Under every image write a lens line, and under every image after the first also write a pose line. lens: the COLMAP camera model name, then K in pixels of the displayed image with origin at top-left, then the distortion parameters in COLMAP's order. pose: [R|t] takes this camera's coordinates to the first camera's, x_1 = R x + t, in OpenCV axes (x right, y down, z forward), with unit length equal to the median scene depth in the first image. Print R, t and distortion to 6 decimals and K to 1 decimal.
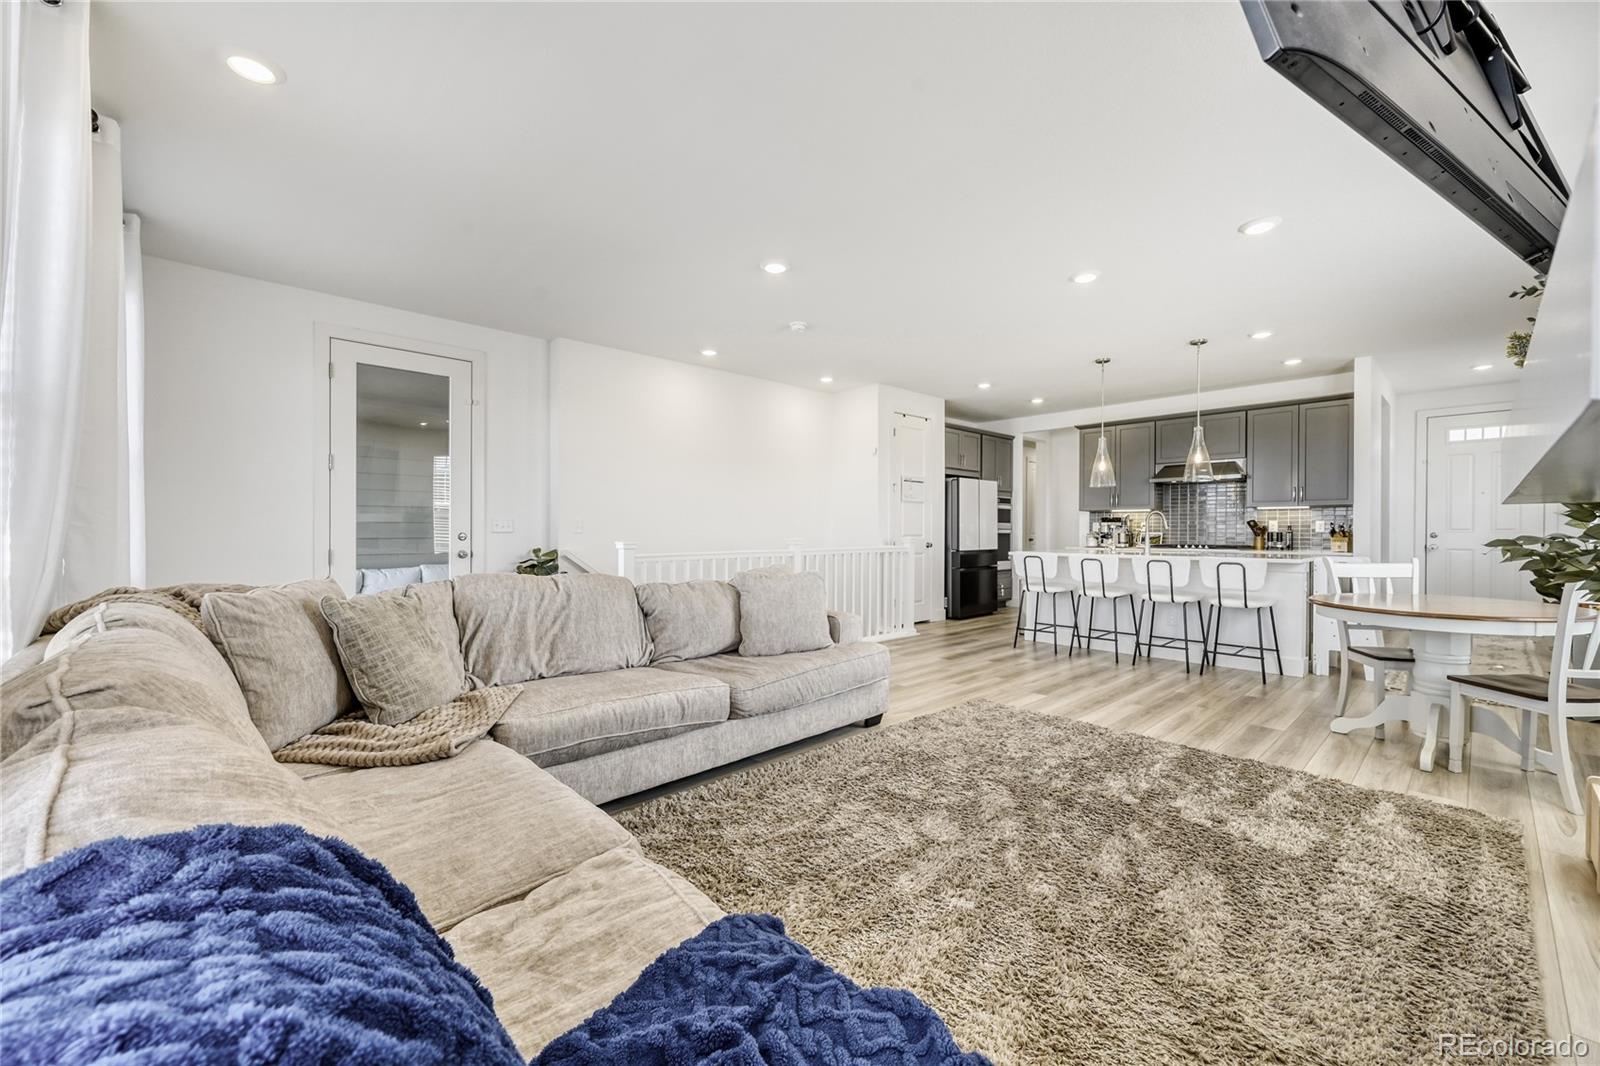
lens RADIAL K [[630.8, 0, 790.0], [0, 630.8, 541.8], [0, 0, 1]] dist [-0.000991, -0.000064]
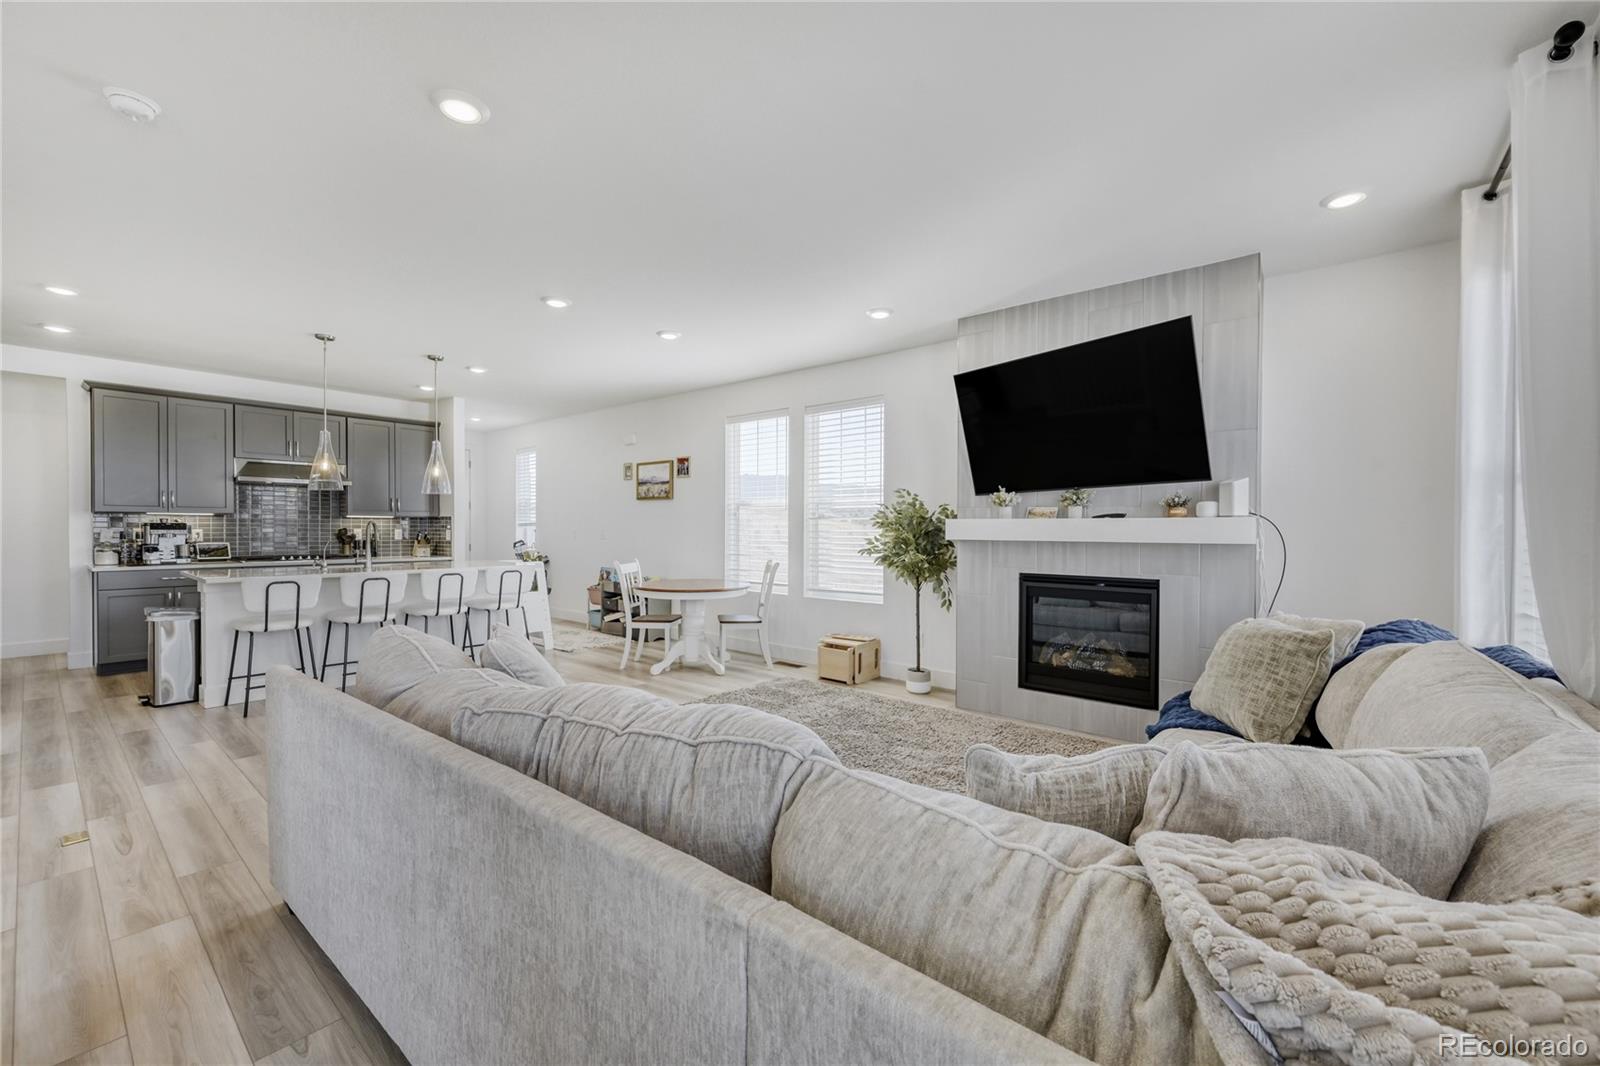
lens RADIAL K [[630.8, 0, 810.3], [0, 630.8, 530.0], [0, 0, 1]] dist [-0.000991, -0.000064]
pose [[-0.161211, -0.002916, 0.986916, -0.298263], [0.008456, 0.999955, 0.004336, -0.026876], [-0.986884, 0.009045, -0.161179, 0.406403]]
